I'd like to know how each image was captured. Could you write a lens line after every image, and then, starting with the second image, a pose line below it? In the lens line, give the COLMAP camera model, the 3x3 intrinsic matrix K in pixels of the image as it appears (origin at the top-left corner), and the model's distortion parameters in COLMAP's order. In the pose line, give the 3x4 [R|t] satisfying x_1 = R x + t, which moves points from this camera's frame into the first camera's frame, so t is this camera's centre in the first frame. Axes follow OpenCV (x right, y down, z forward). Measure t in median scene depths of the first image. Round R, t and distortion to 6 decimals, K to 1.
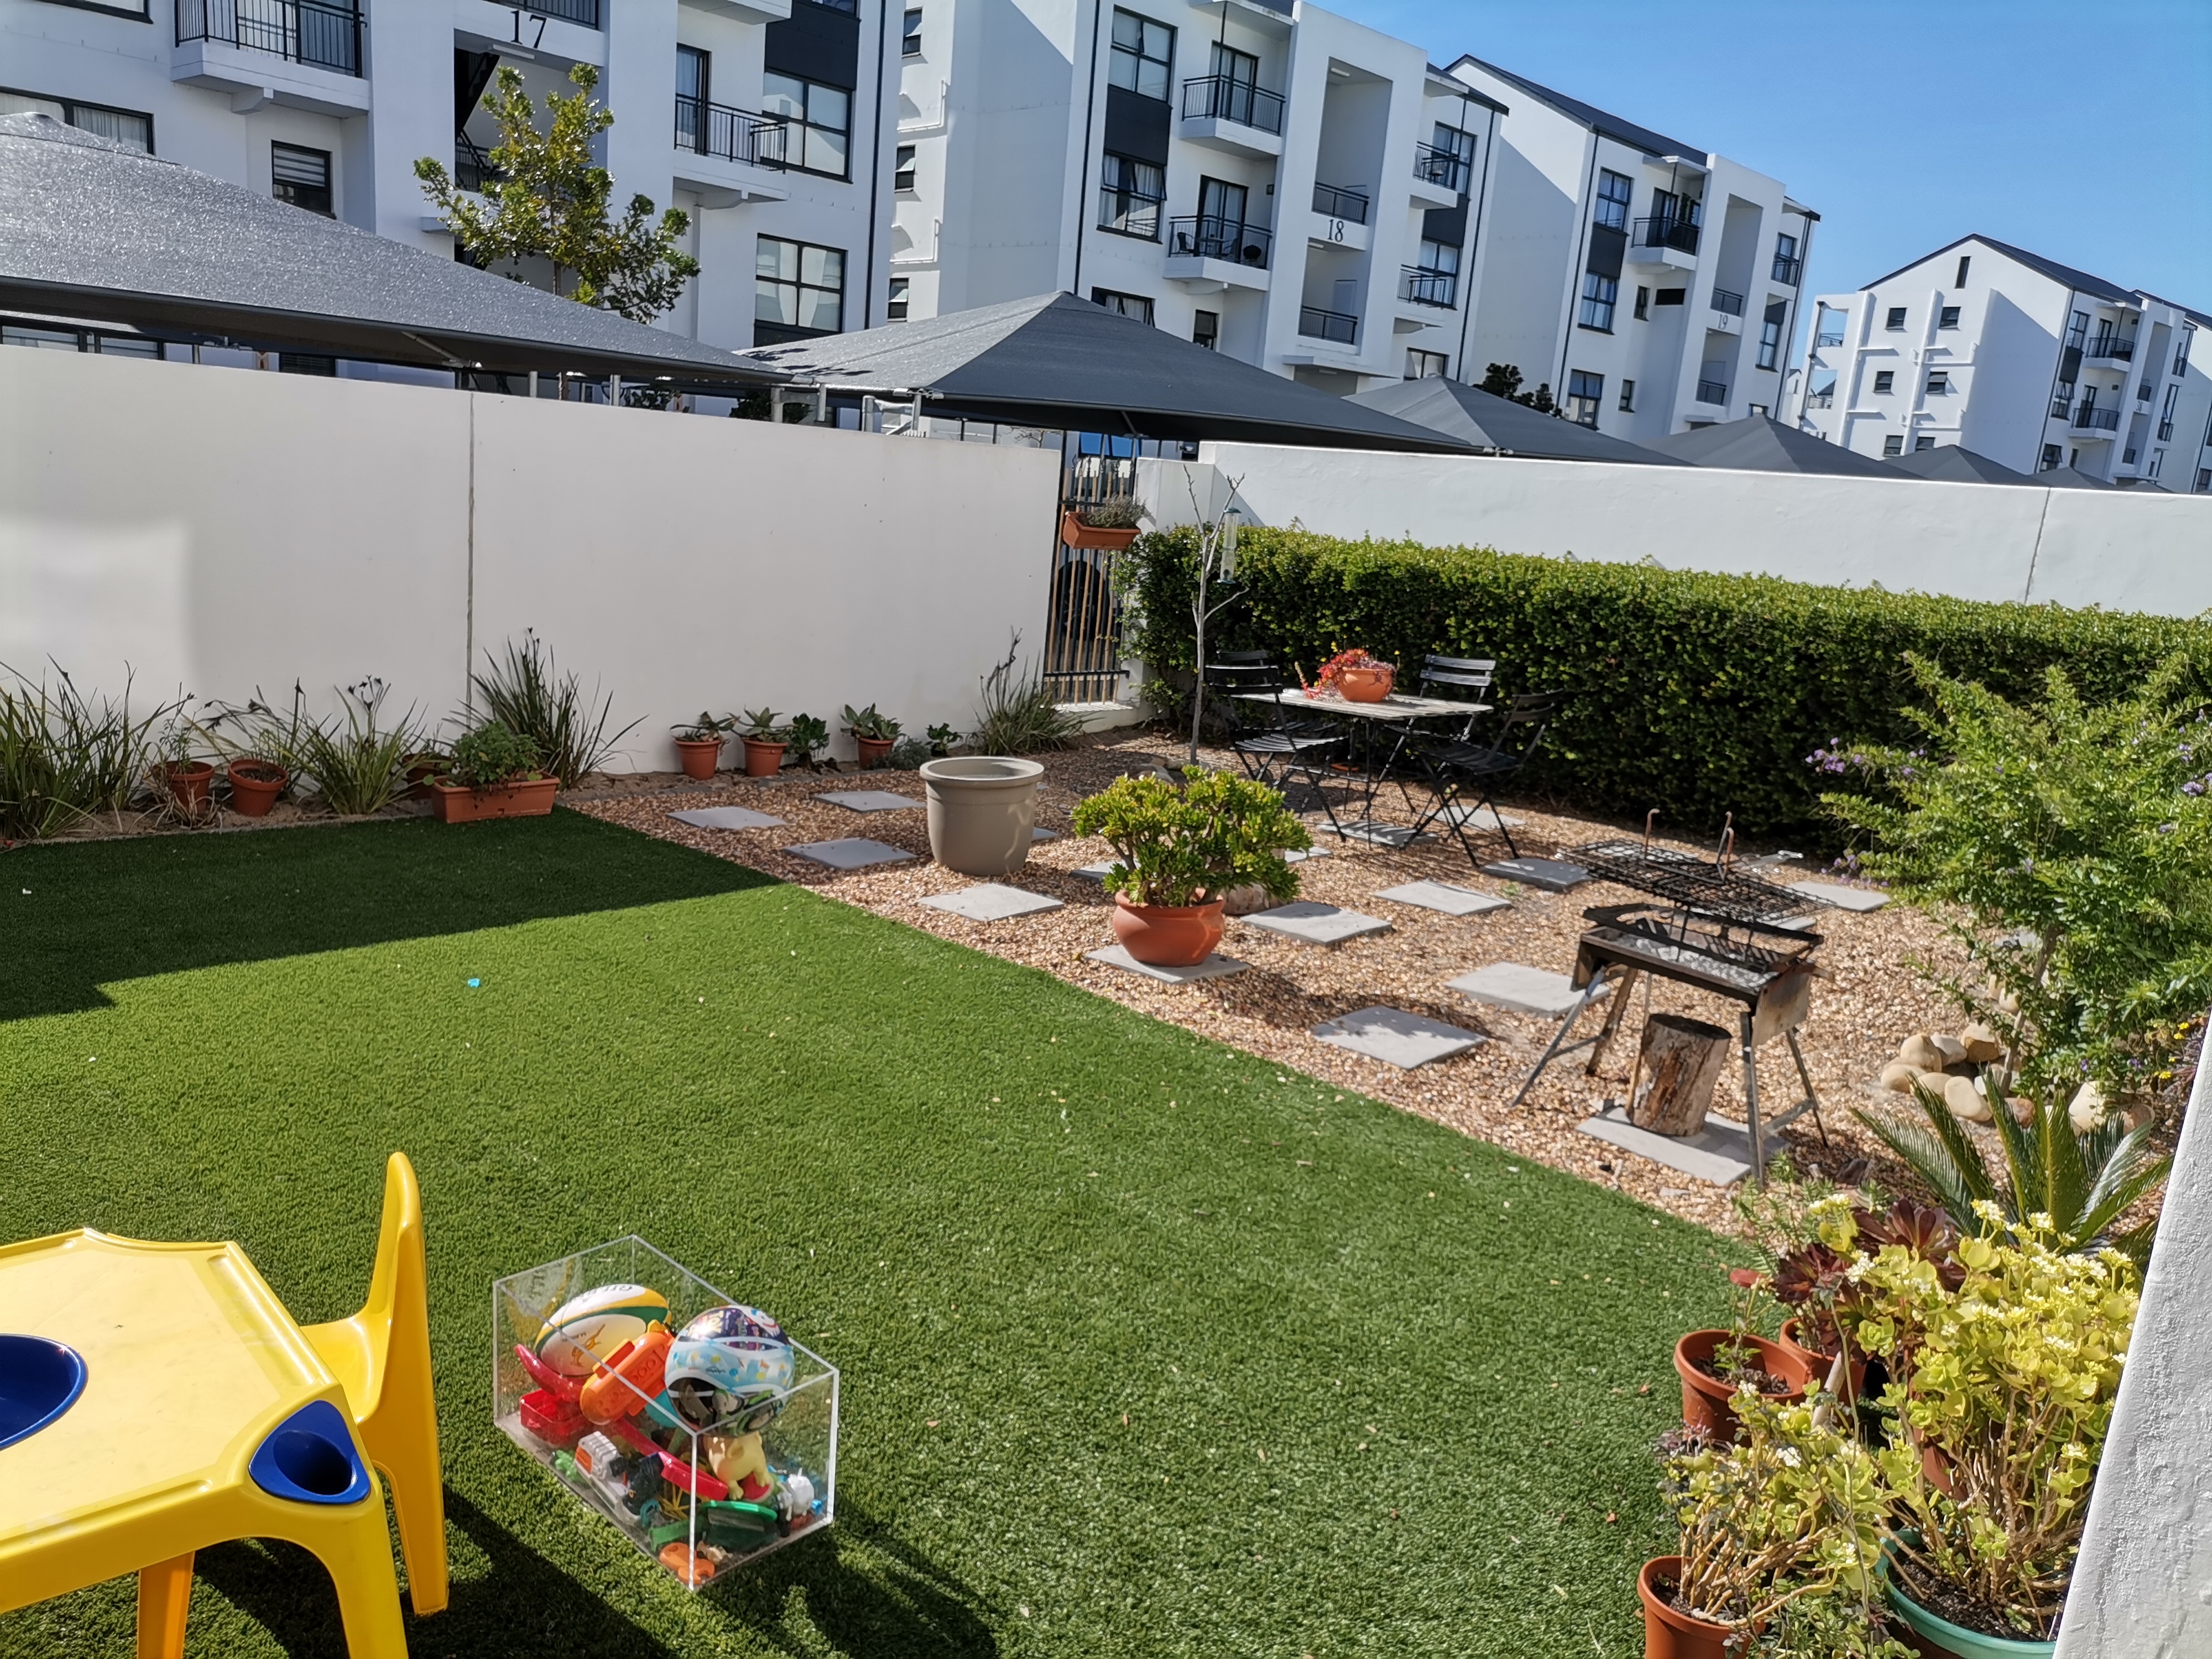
lens RADIAL K [[1670.2, 0, 1110.7], [0, 1670.2, 830.7], [0, 0, 1]] dist [0.048028, -0.018623]
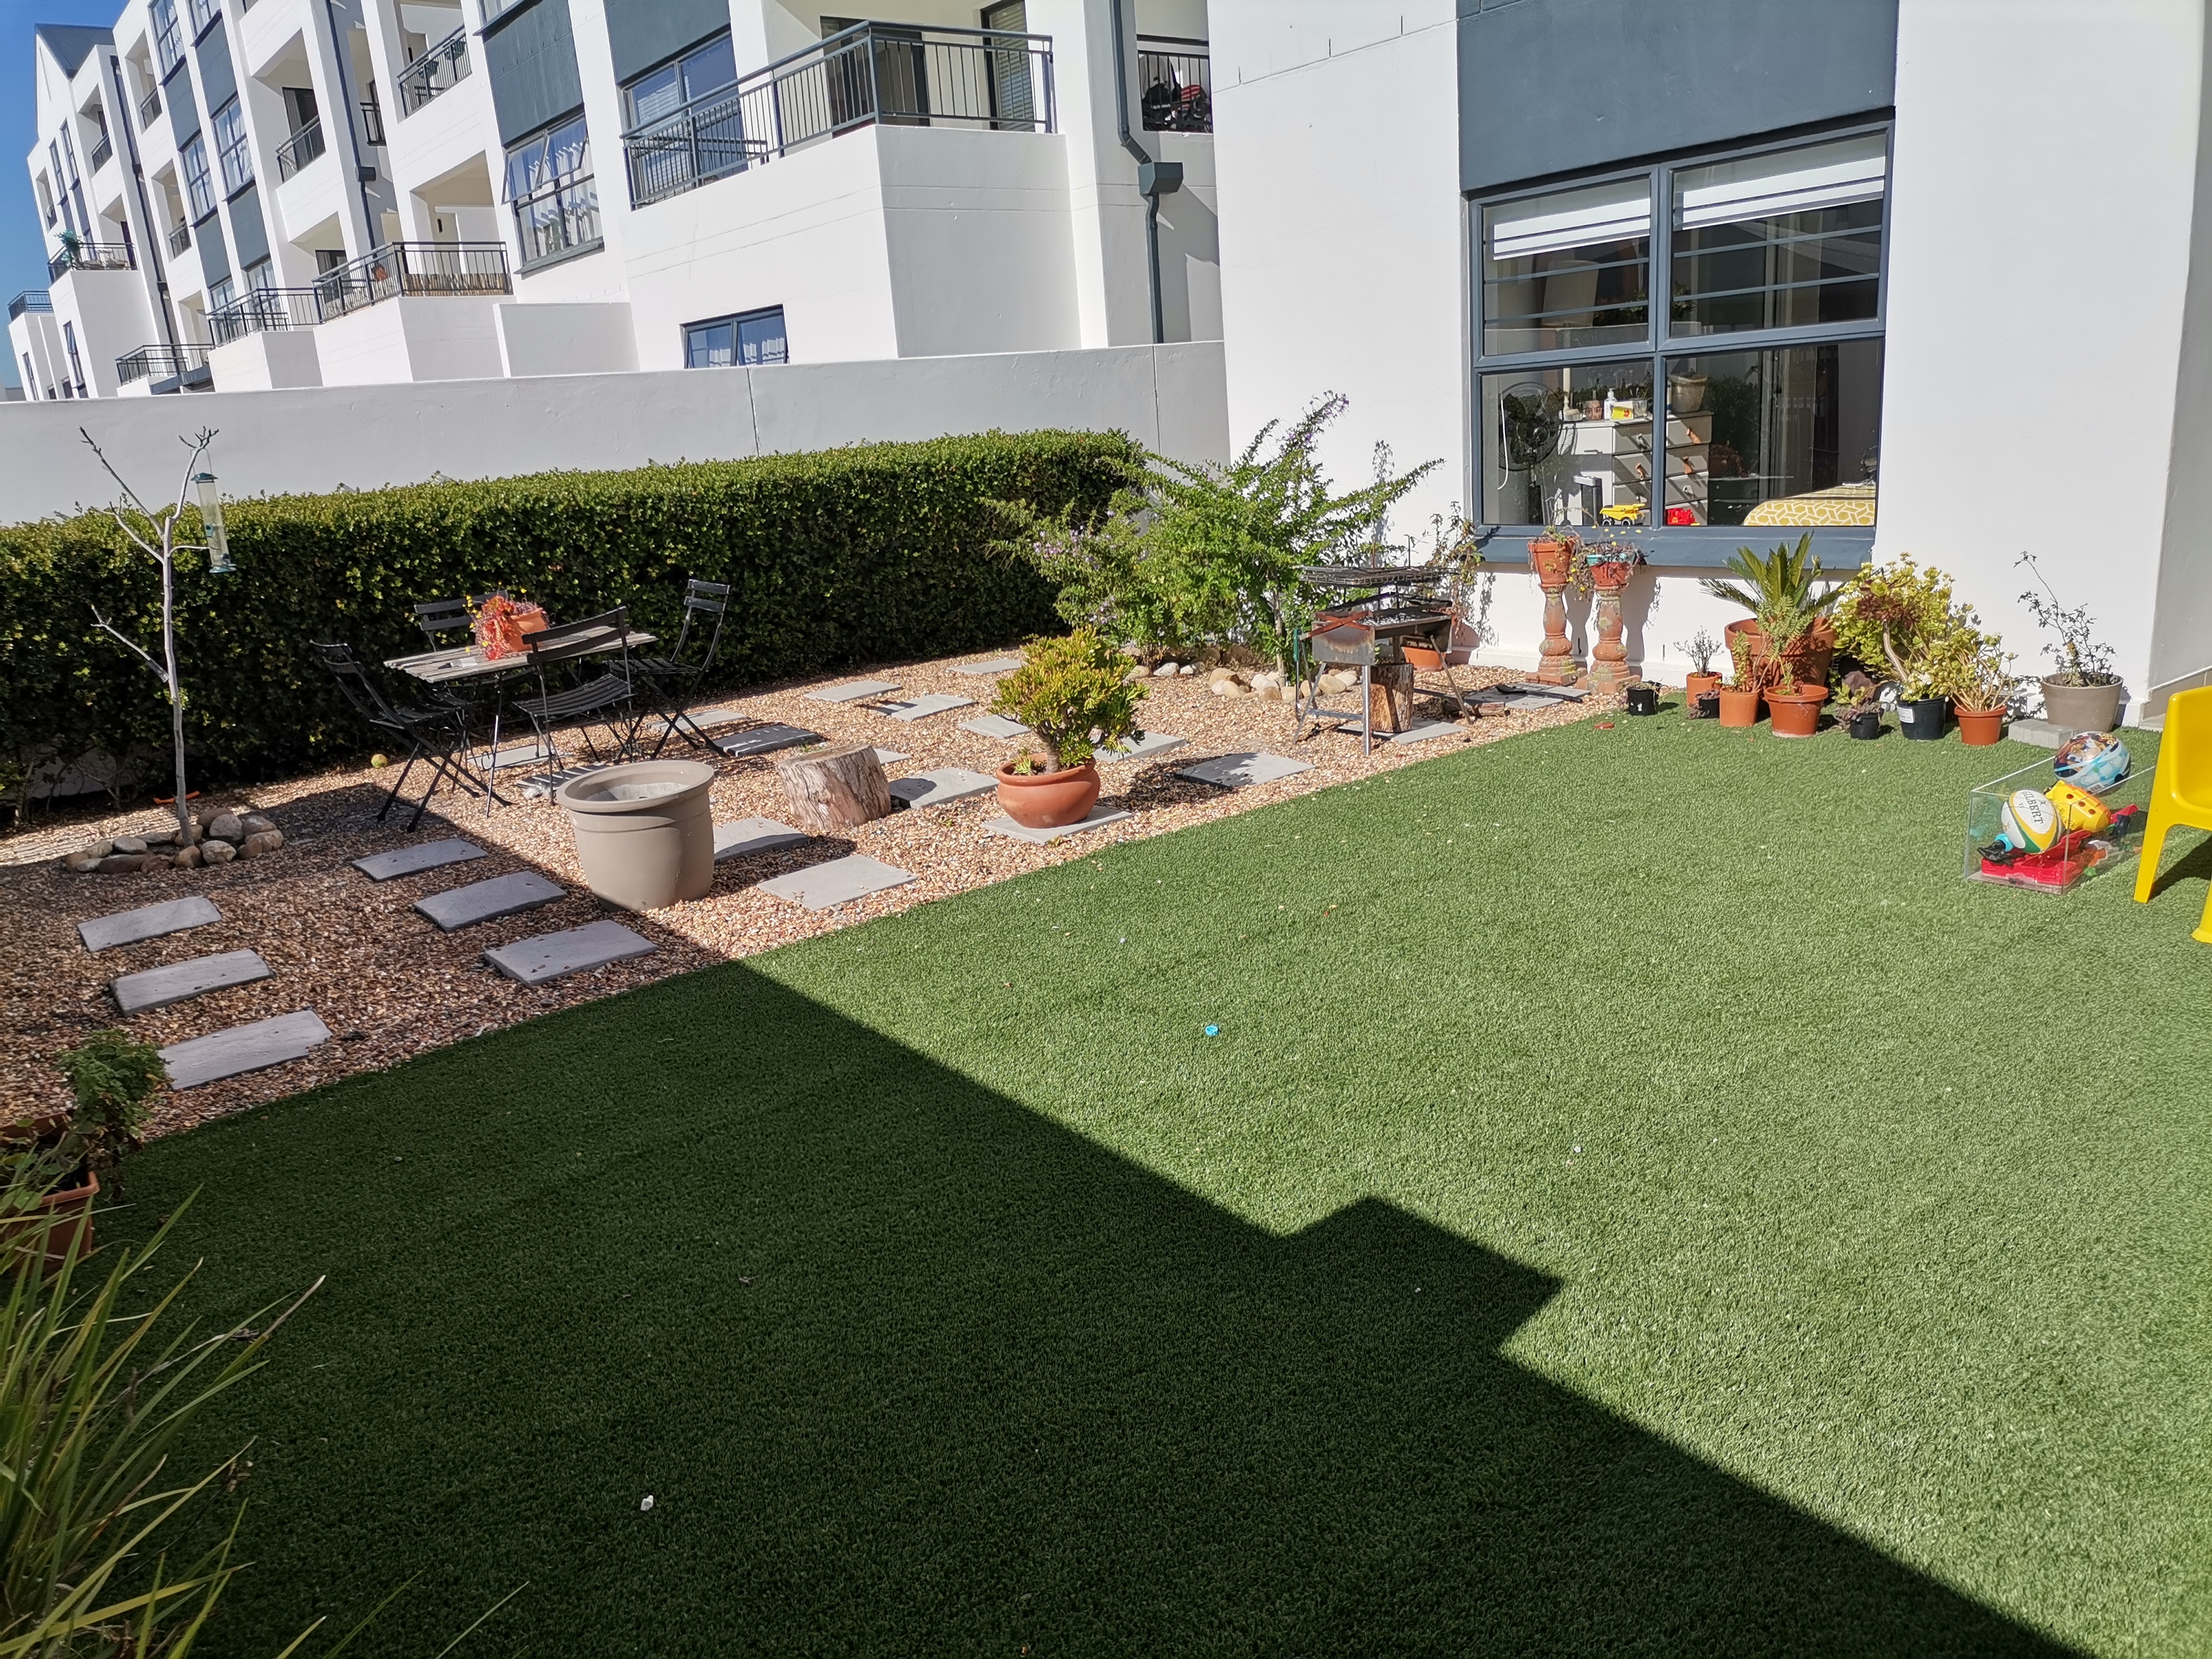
lens RADIAL K [[1670.2, 0, 1102.4], [0, 1670.2, 836.2], [0, 0, 1]] dist [0.048028, -0.018623]
pose [[0.133156, -0.341735, 0.930315, -0.742292], [0.286842, 0.911789, 0.293874, -0.172240], [-0.948679, 0.227722, 0.219434, 0.531156]]
